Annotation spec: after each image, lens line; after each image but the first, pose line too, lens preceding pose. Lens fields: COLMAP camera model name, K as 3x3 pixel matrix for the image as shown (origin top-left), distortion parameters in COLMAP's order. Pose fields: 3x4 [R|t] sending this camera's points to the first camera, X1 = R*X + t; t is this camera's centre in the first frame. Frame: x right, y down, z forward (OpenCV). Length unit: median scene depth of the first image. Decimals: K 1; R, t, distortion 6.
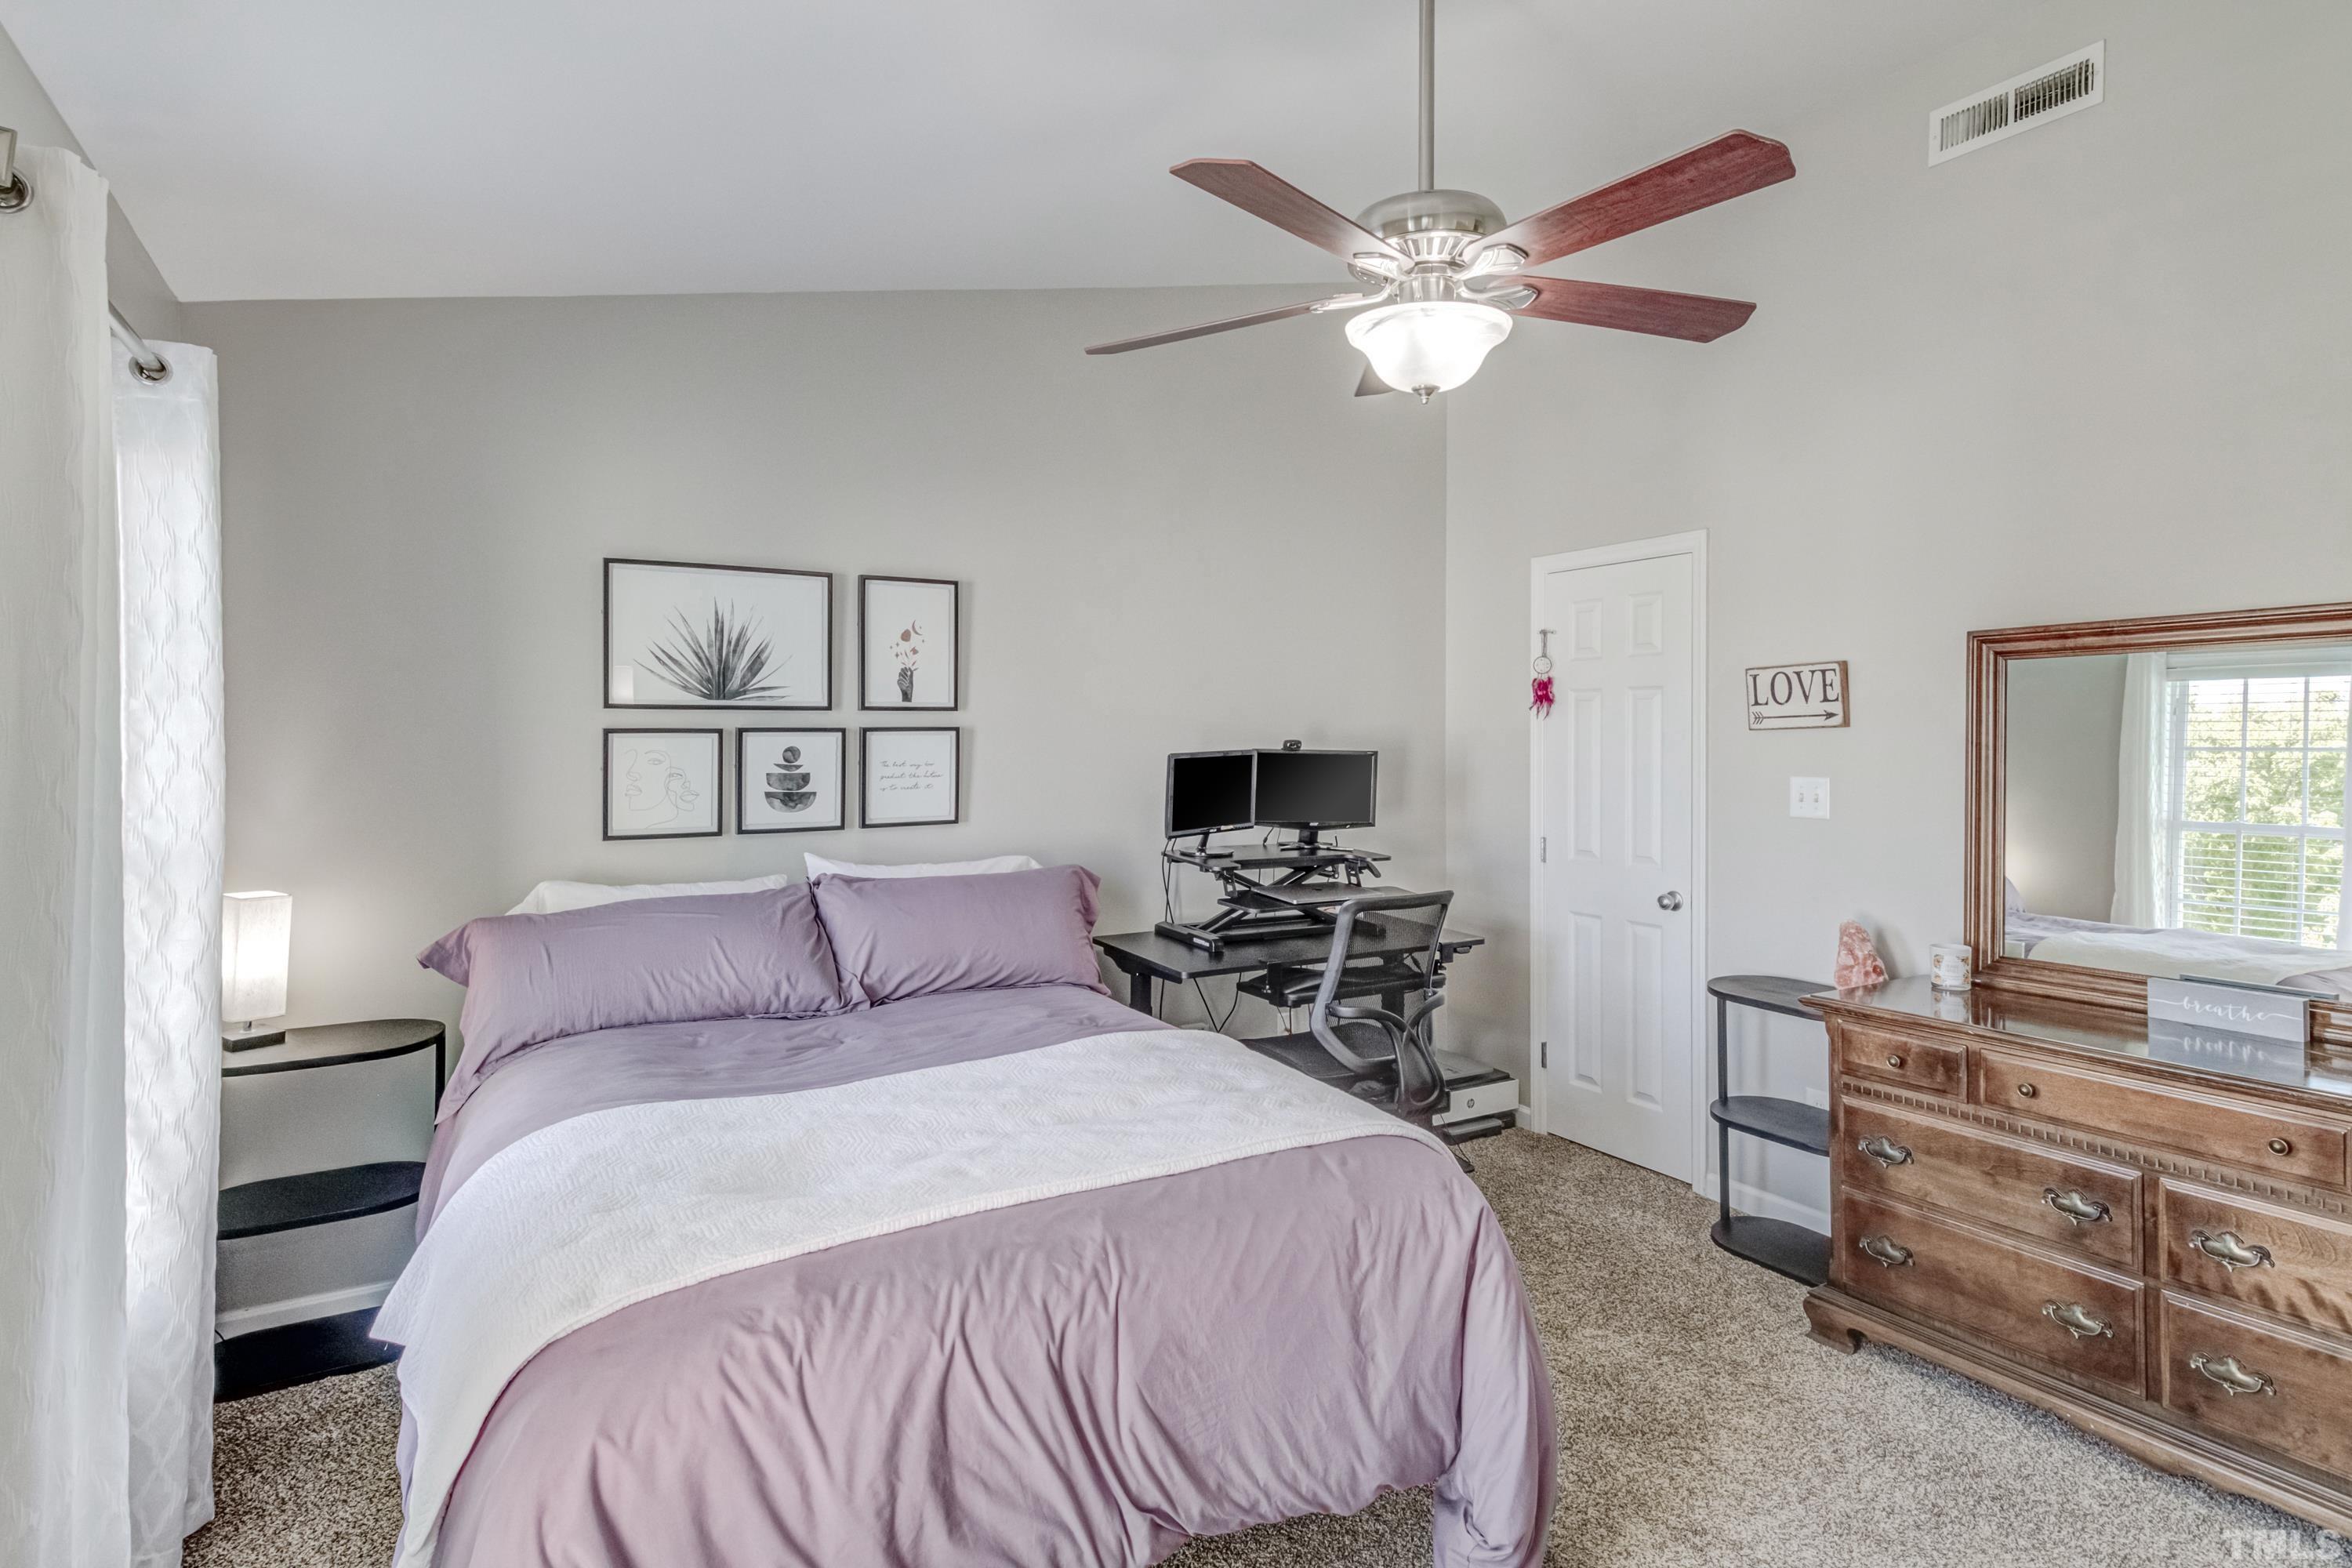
lens RADIAL K [[1215.9, 0, 1193.3], [0, 1215.9, 756.5], [0, 0, 1]] dist [0.022469, -0.002165]
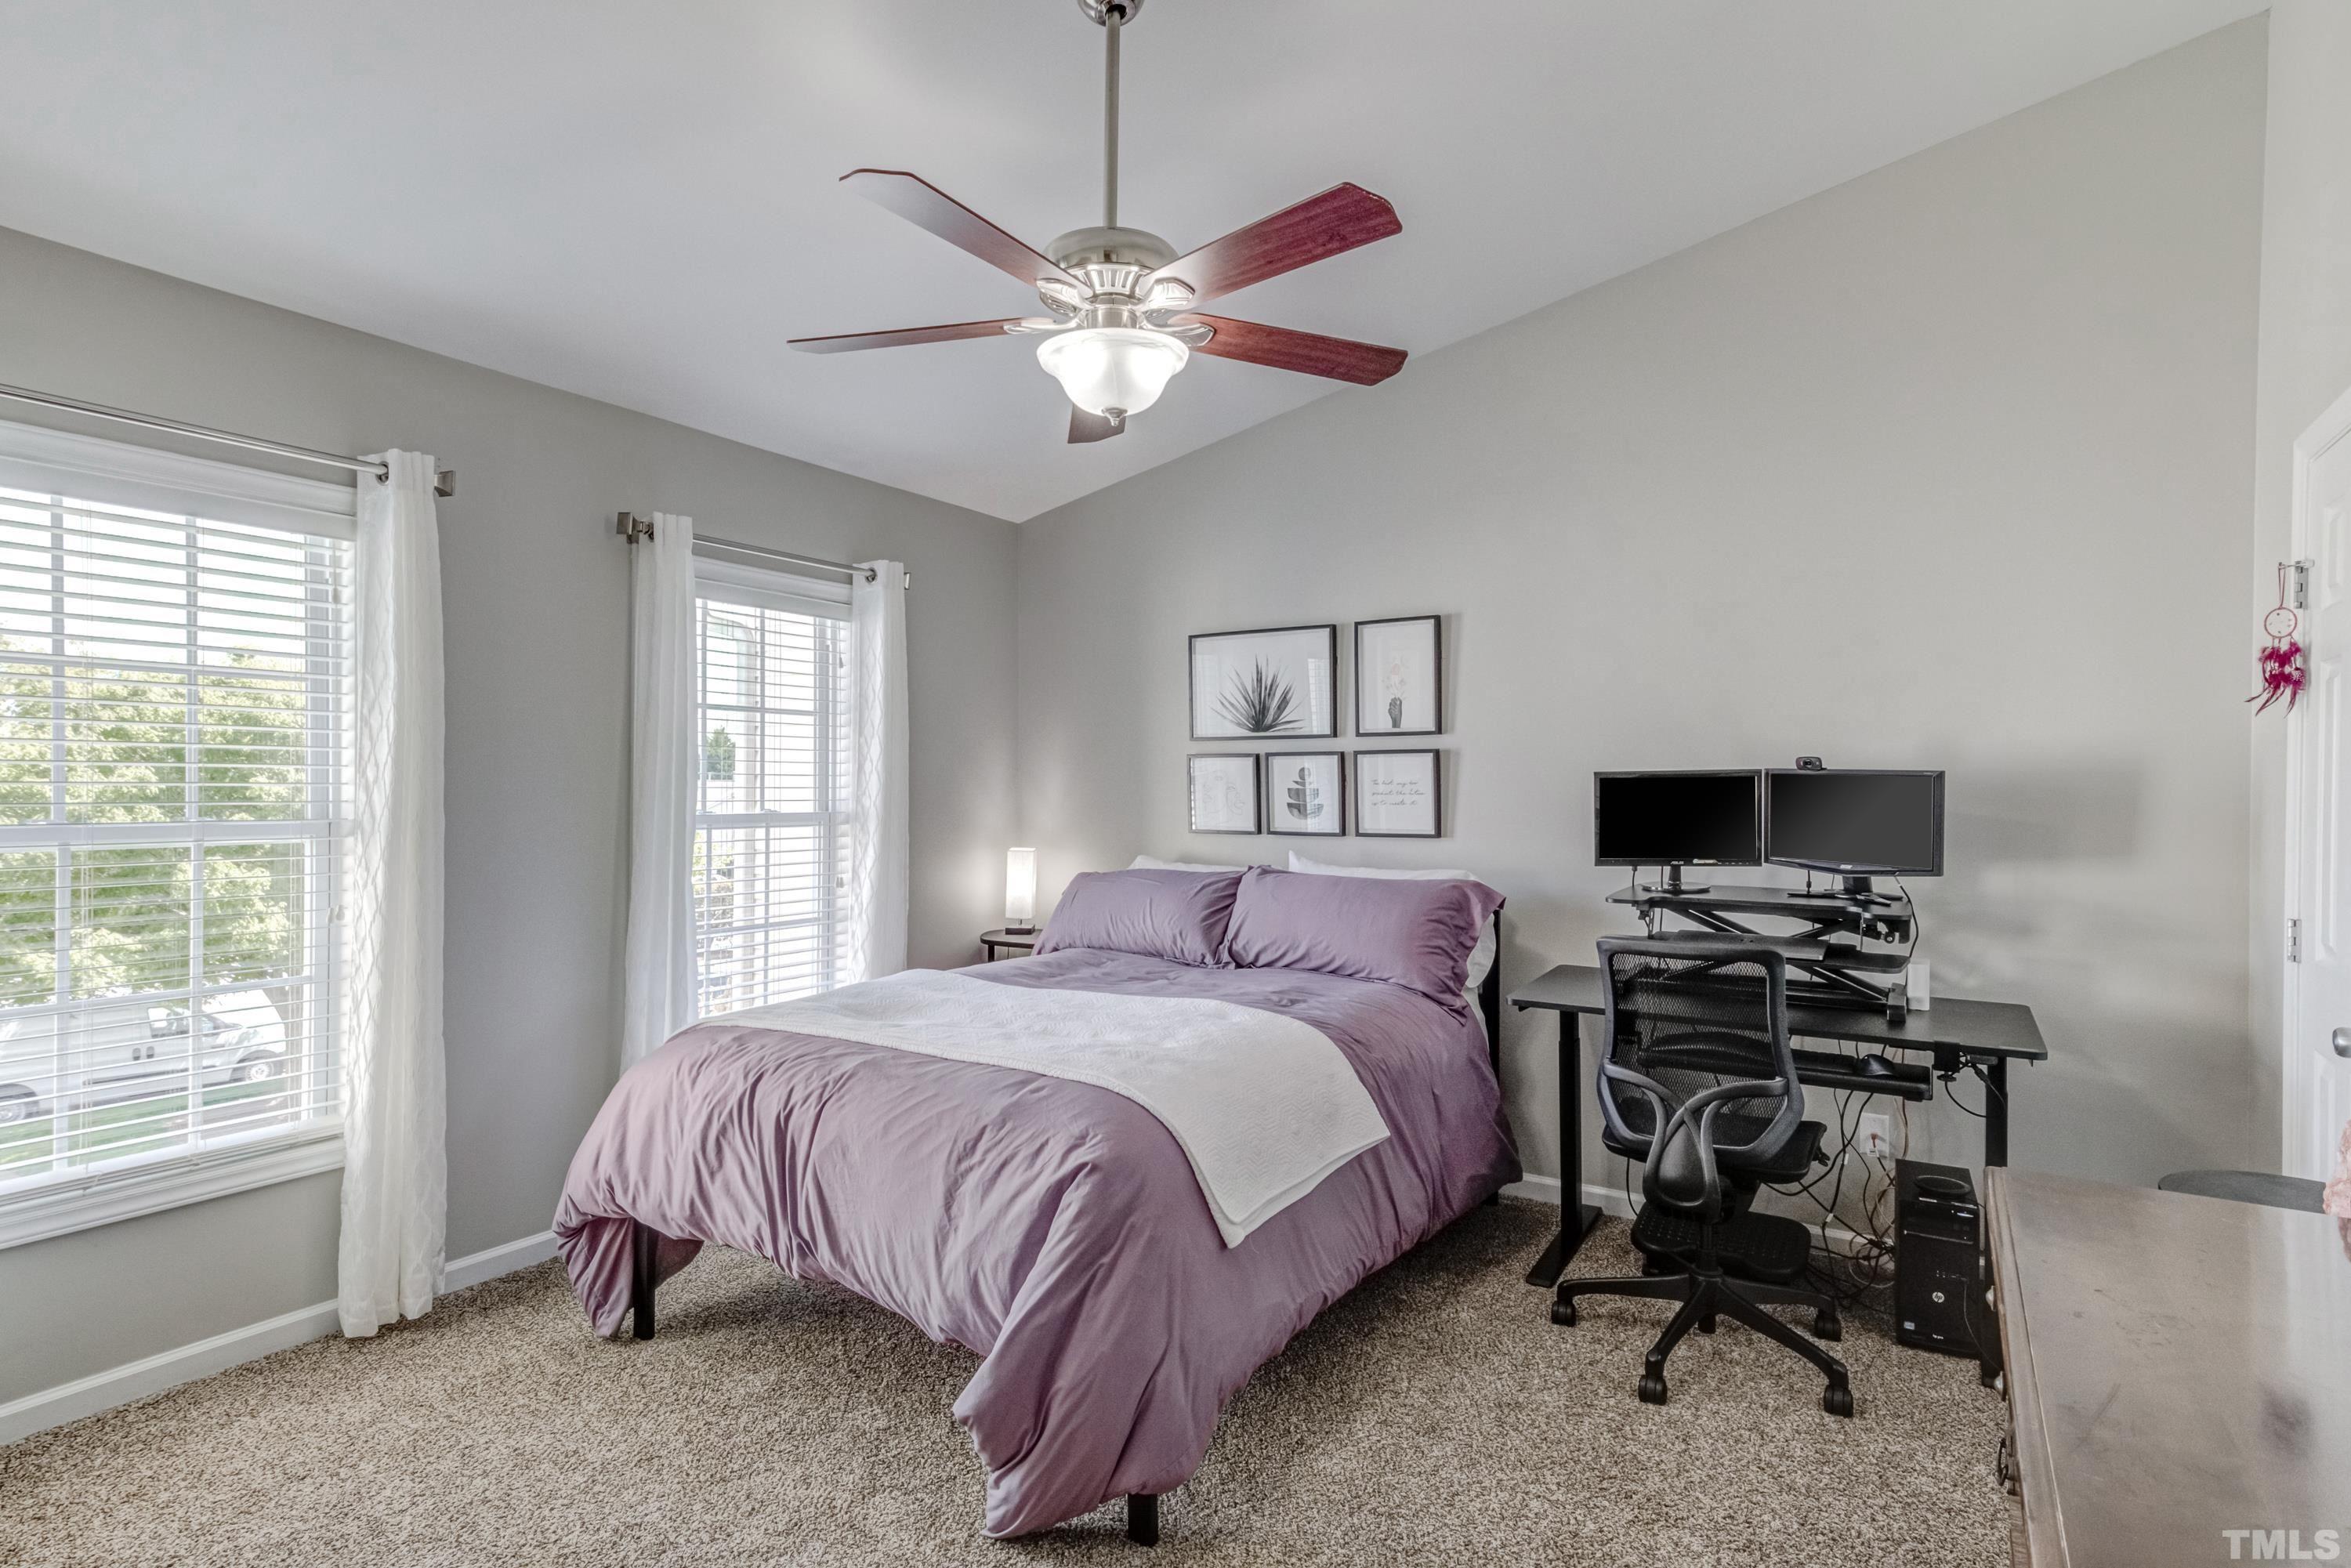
lens RADIAL K [[1178.1, 0, 1179.0], [0, 1178.1, 797.1], [0, 0, 1]] dist [0.066296, -0.079478]
pose [[0.446636, 0.010532, -0.894654, 0.676888], [-0.019377, 0.999810, 0.002096, 0.021747], [0.894506, 0.016400, 0.446755, 0.333681]]
